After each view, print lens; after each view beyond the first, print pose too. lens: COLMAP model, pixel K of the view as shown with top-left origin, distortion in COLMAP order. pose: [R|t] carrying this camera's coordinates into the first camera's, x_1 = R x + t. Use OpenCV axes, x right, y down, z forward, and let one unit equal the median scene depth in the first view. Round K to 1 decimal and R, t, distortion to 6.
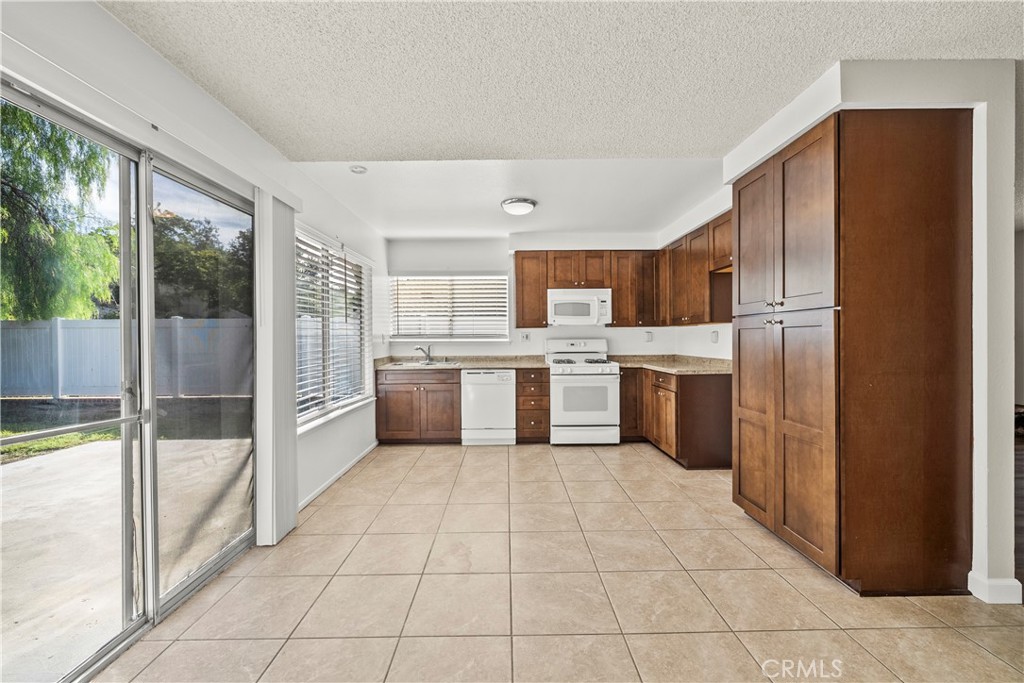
lens RADIAL K [[419.3, 0, 510.4], [0, 419.3, 340.8], [0, 0, 1]] dist [-0.000942, -0.000318]
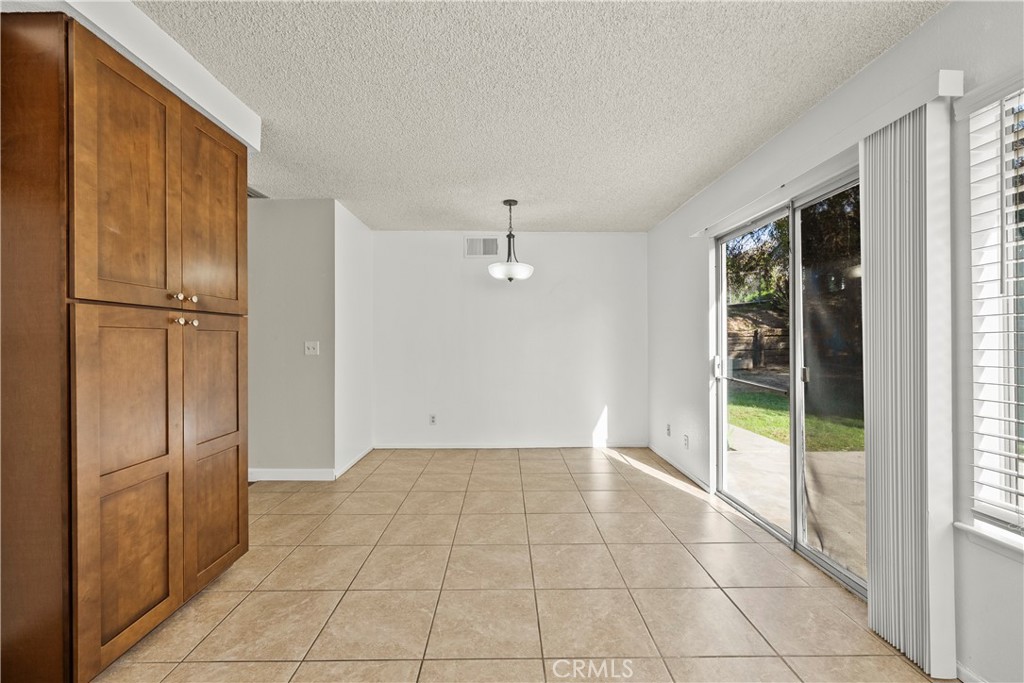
lens RADIAL K [[426.4, 0, 510.2], [0, 426.4, 341.1], [0, 0, 1]] dist [-0.002076, 0.000503]
pose [[-0.999951, 0.009474, -0.002889, 0.024097], [0.009448, 0.999916, 0.008882, -0.005984], [0.002973, 0.008854, -0.999956, 0.907779]]
